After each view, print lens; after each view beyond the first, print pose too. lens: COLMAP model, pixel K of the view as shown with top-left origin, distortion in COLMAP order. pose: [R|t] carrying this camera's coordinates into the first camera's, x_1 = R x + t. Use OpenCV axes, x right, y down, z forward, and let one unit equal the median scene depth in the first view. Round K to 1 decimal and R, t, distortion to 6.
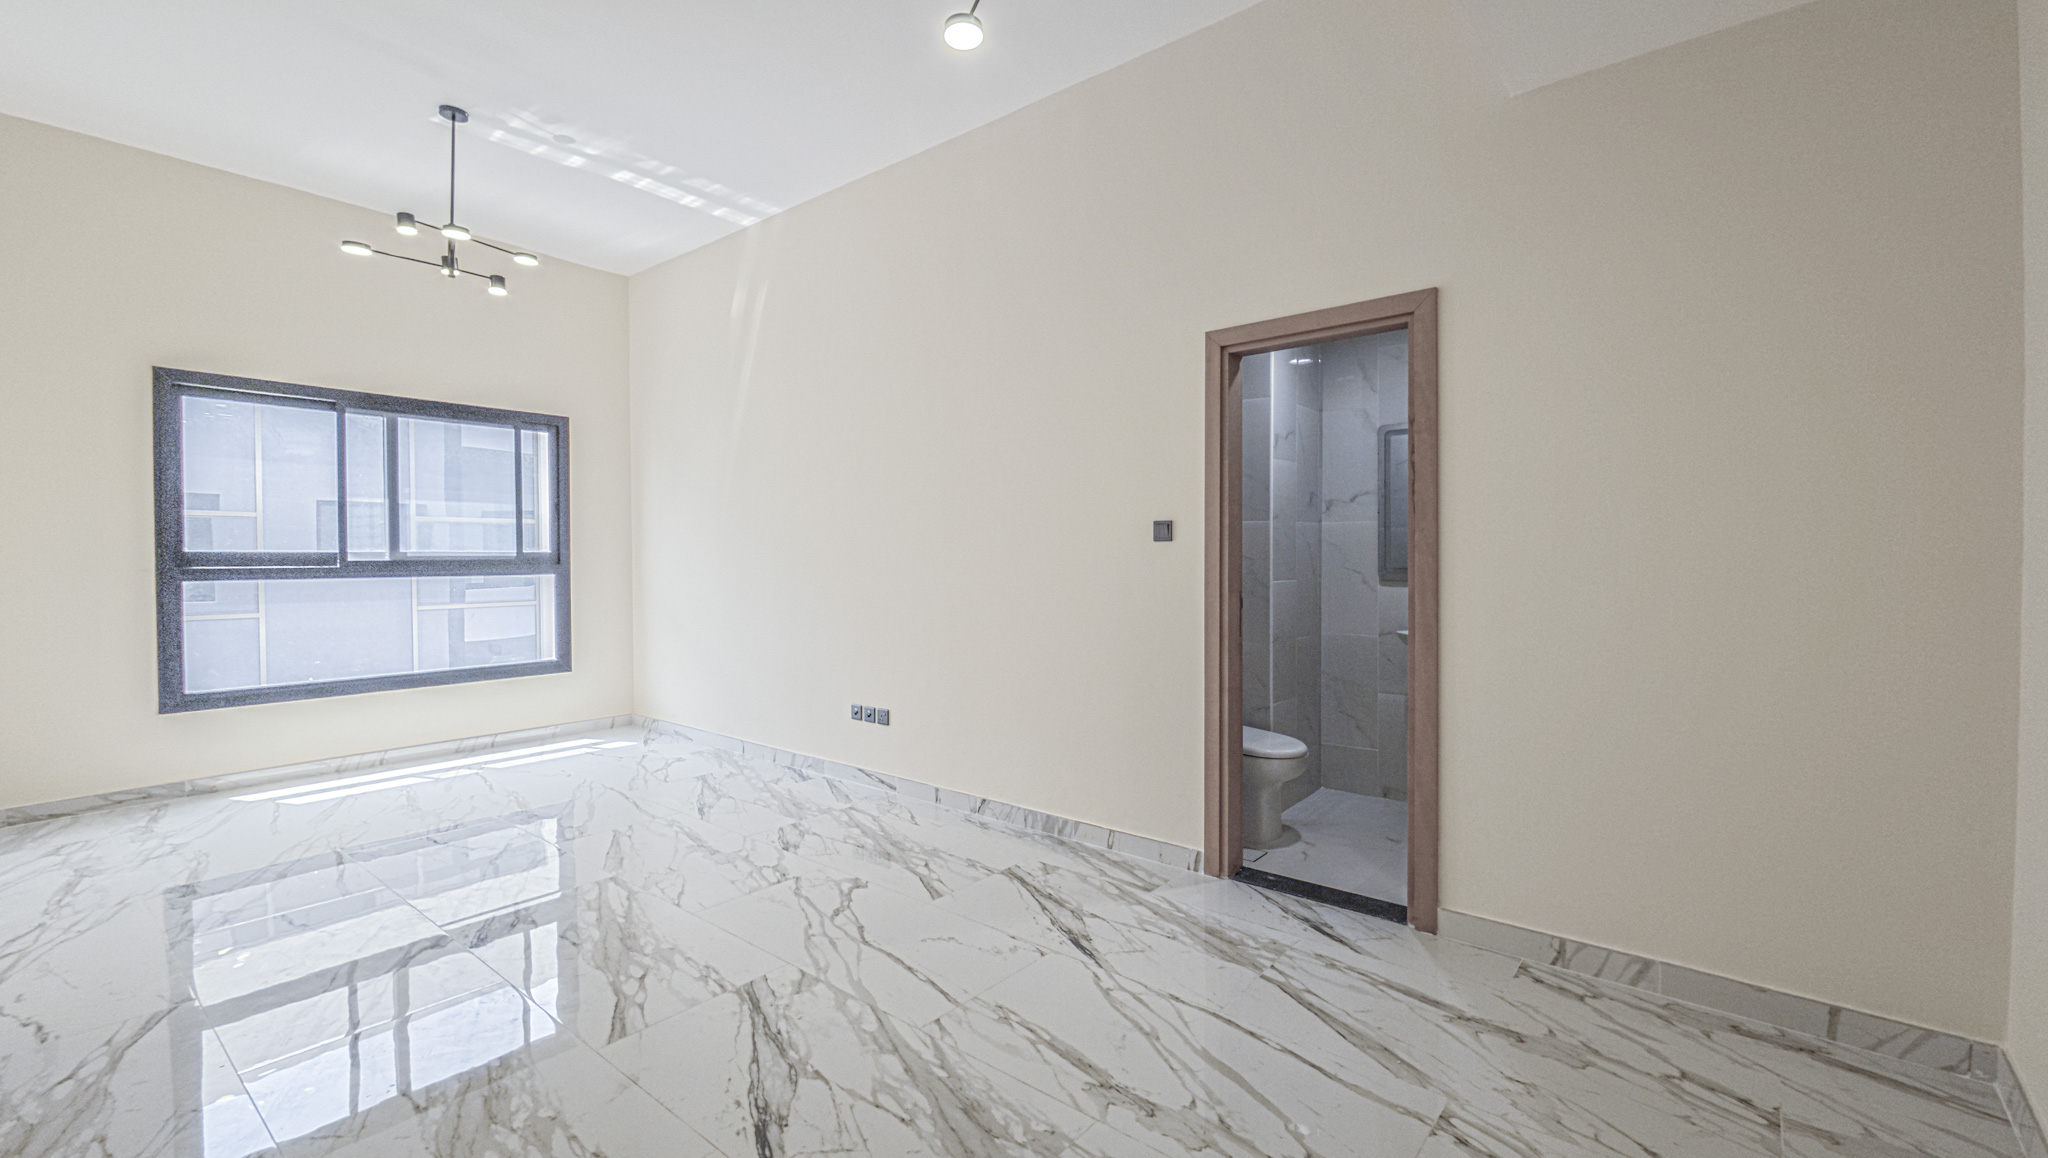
lens RADIAL K [[860.7, 0, 1030.8], [0, 860.7, 569.1], [0, 0, 1]] dist [0.032356, -0.000866]
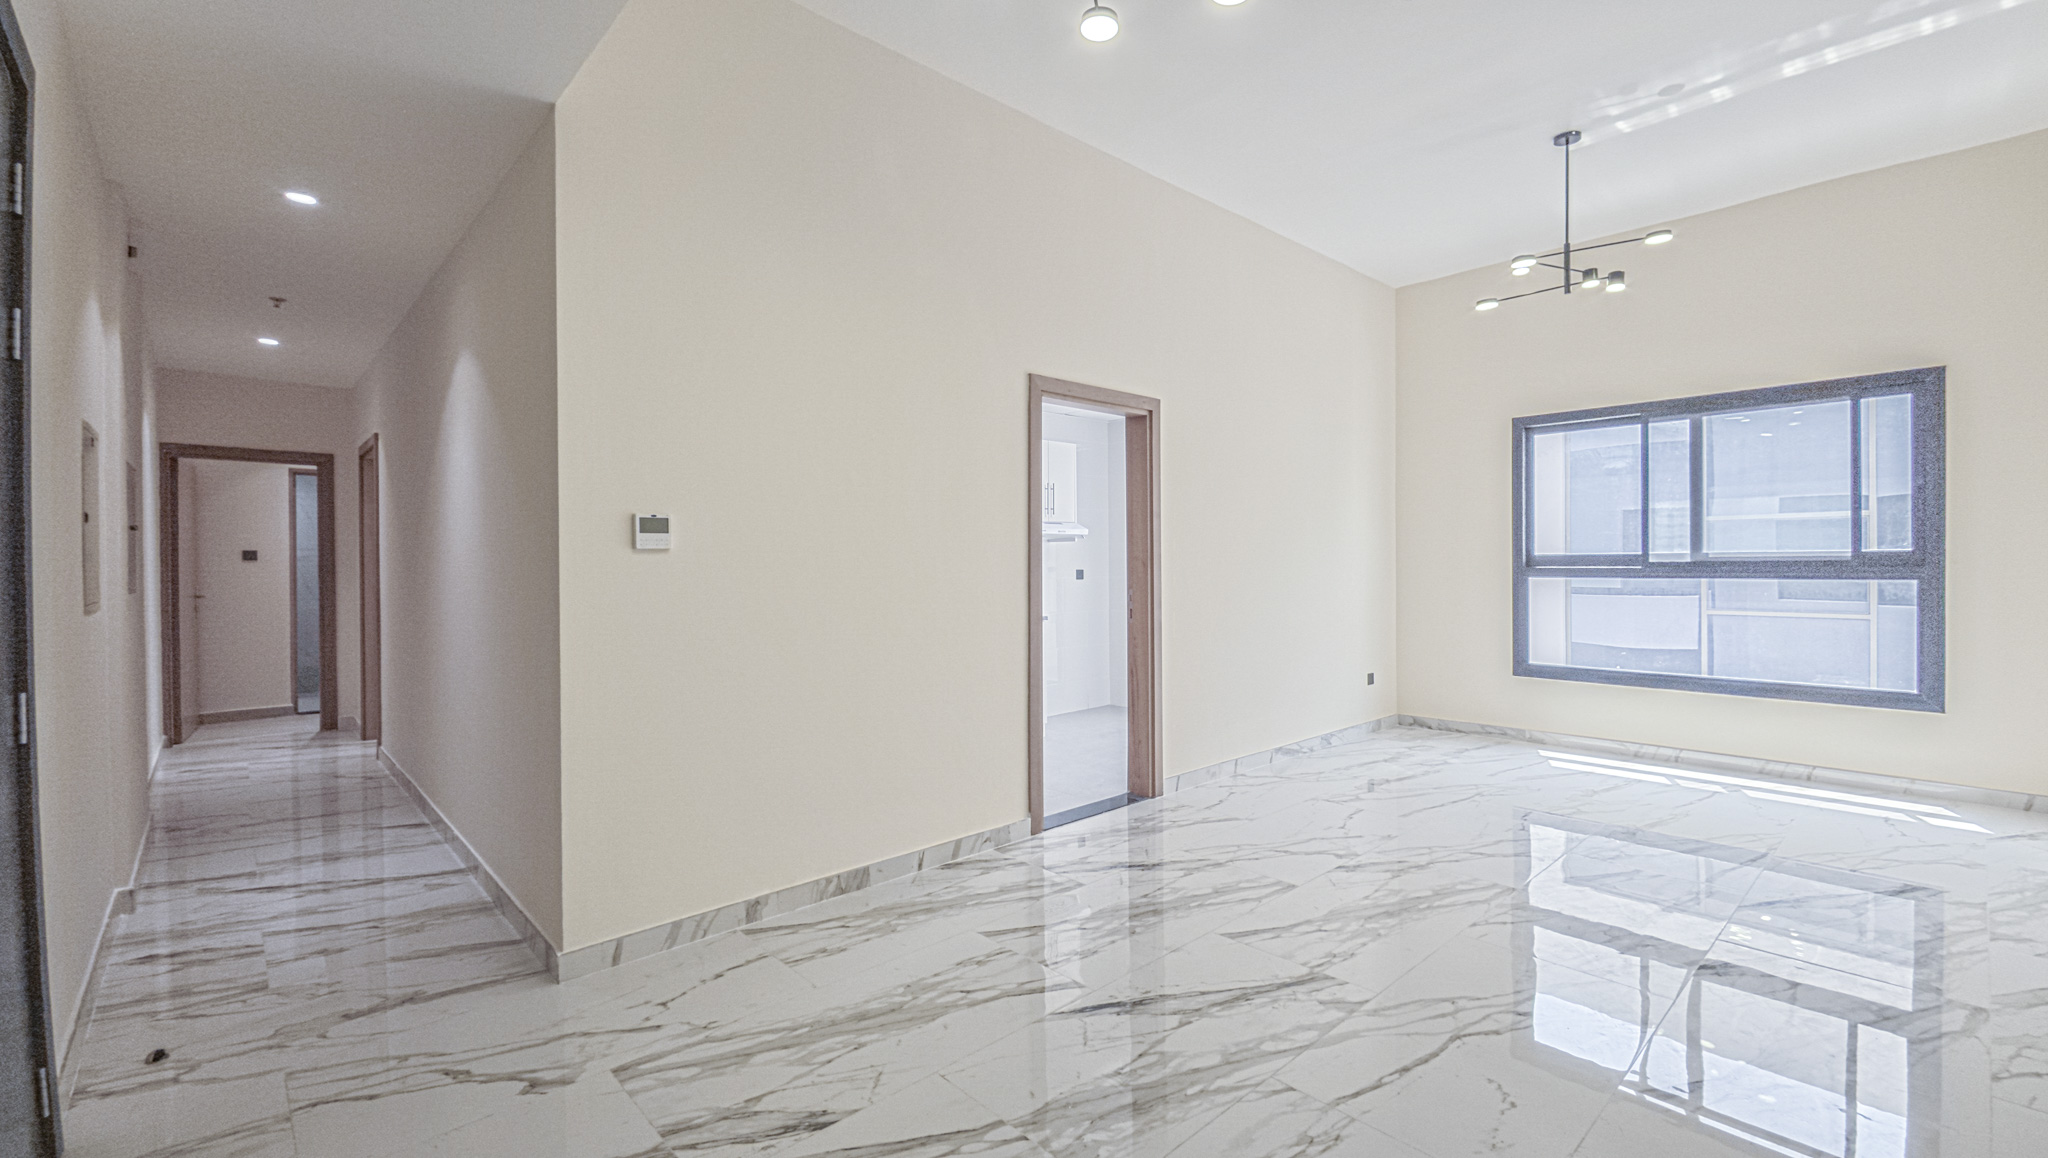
lens RADIAL K [[860.7, 0, 1032.5], [0, 860.7, 568.0], [0, 0, 1]] dist [0.032356, -0.000866]
pose [[-0.120435, 0.011164, -0.992658, 0.404456], [-0.011312, 0.999856, 0.012617, -0.007570], [0.992657, 0.012749, -0.120291, 0.427519]]
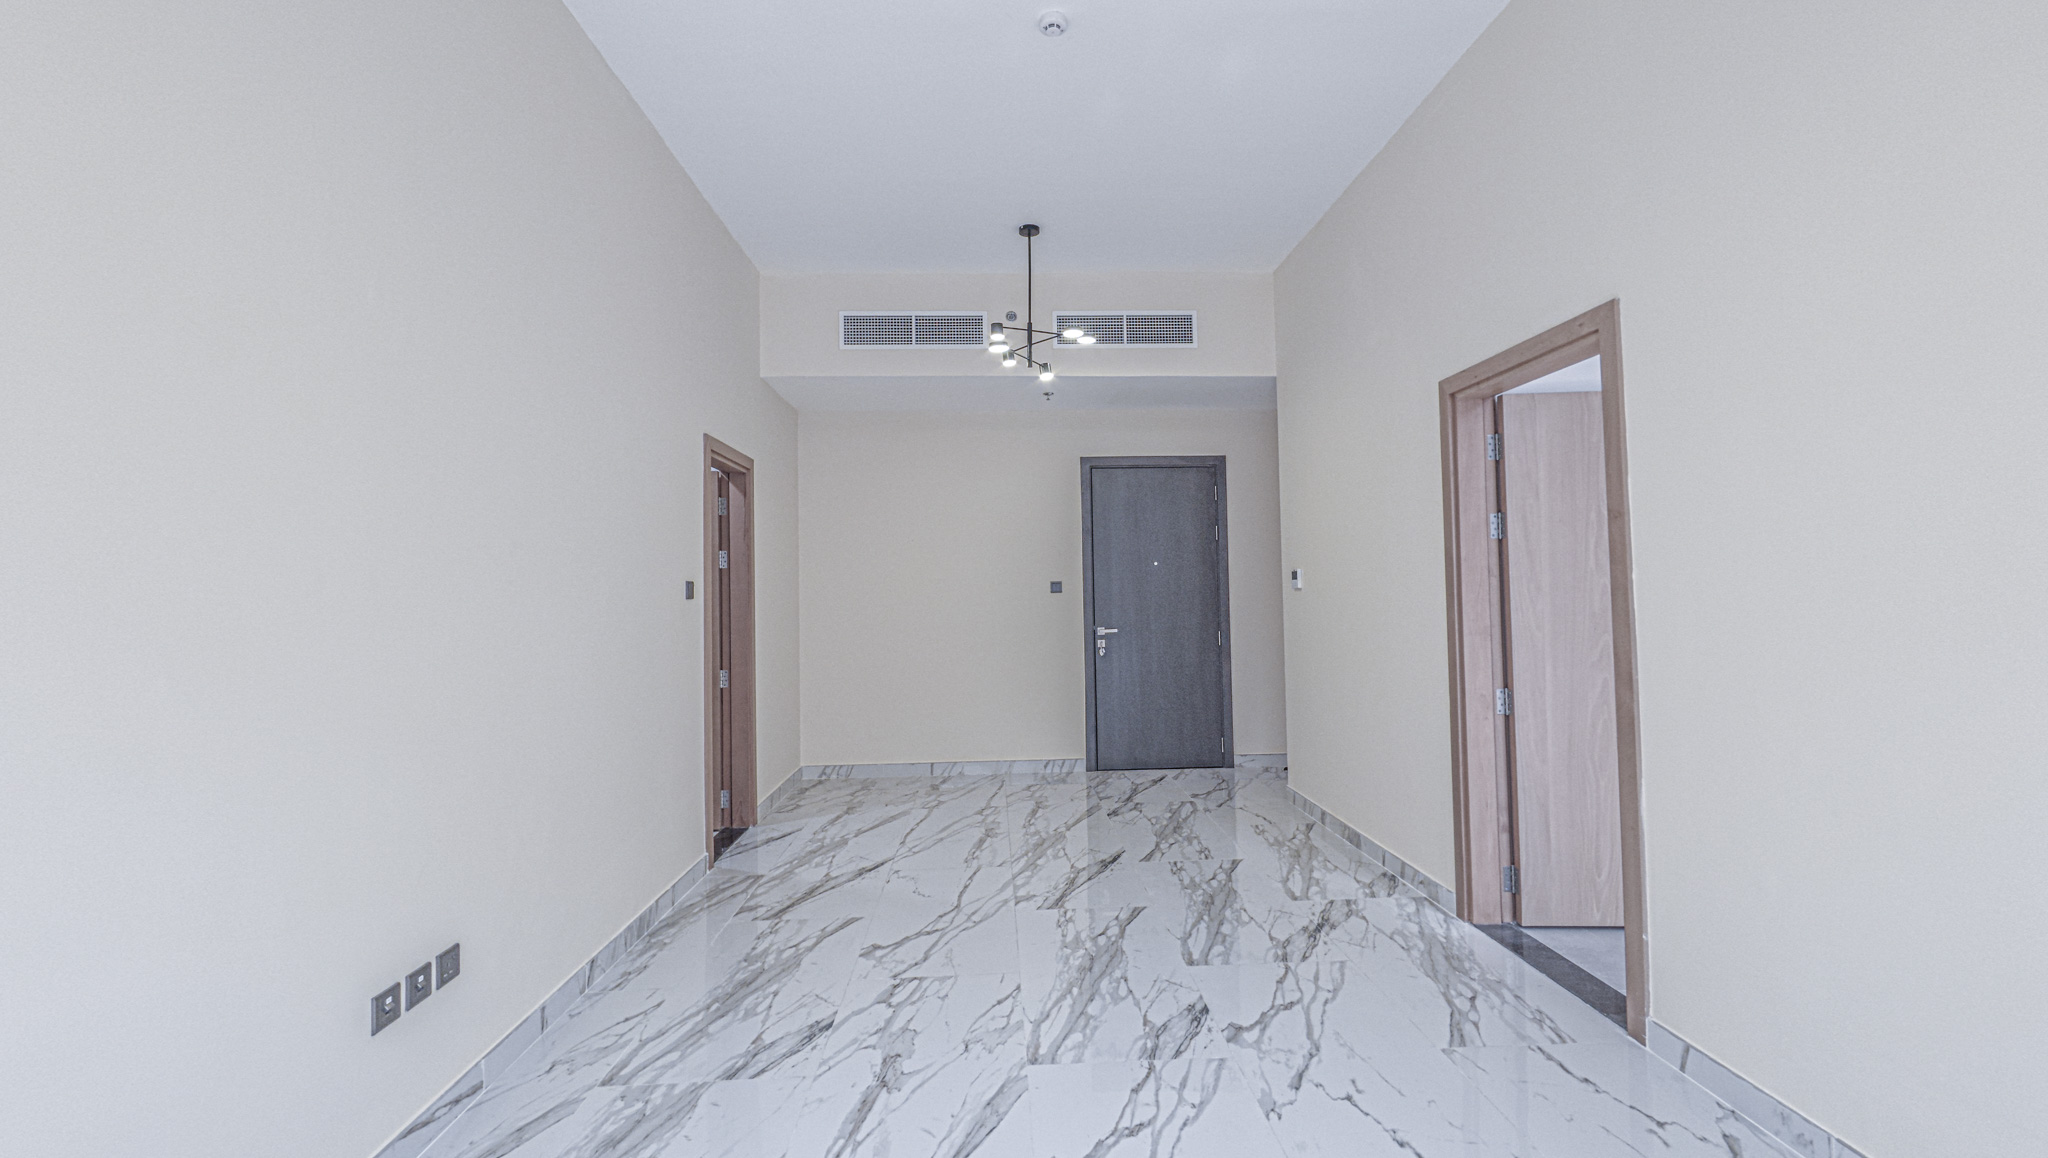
lens RADIAL K [[860.7, 0, 1026.5], [0, 860.7, 569.1], [0, 0, 1]] dist [0.032356, -0.000866]
pose [[-0.671255, 0.038897, 0.740205, -0.750131], [0.036716, 0.999141, -0.019208, -0.024880], [-0.740317, 0.014284, -0.672107, 1.086782]]
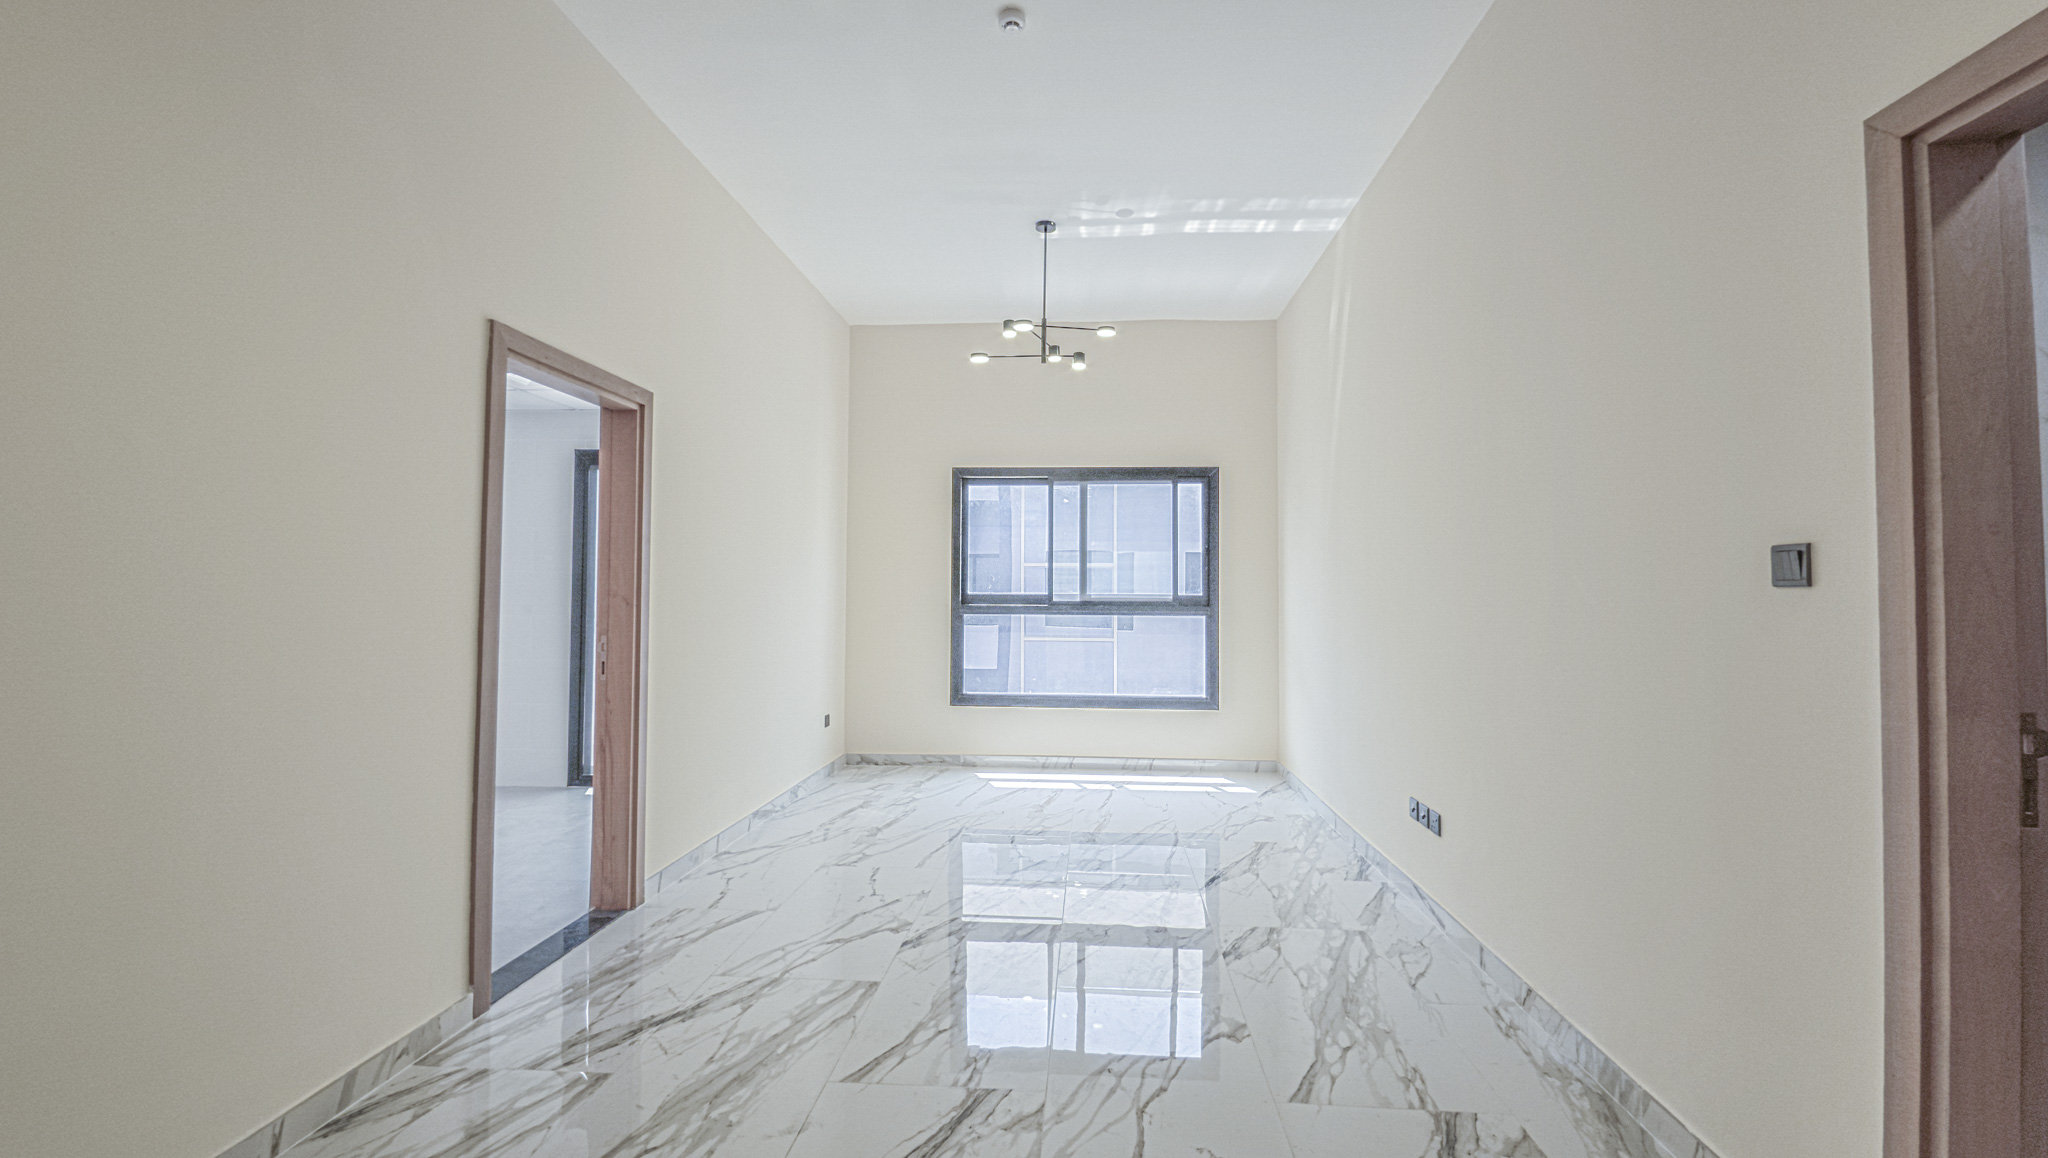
lens RADIAL K [[860.7, 0, 1031.7], [0, 860.7, 566.6], [0, 0, 1]] dist [0.032356, -0.000866]
pose [[0.583324, -0.018426, -0.812031, 0.235819], [-0.023712, 0.998930, -0.039700, -0.009897], [0.811893, 0.042413, 0.582263, 0.277399]]
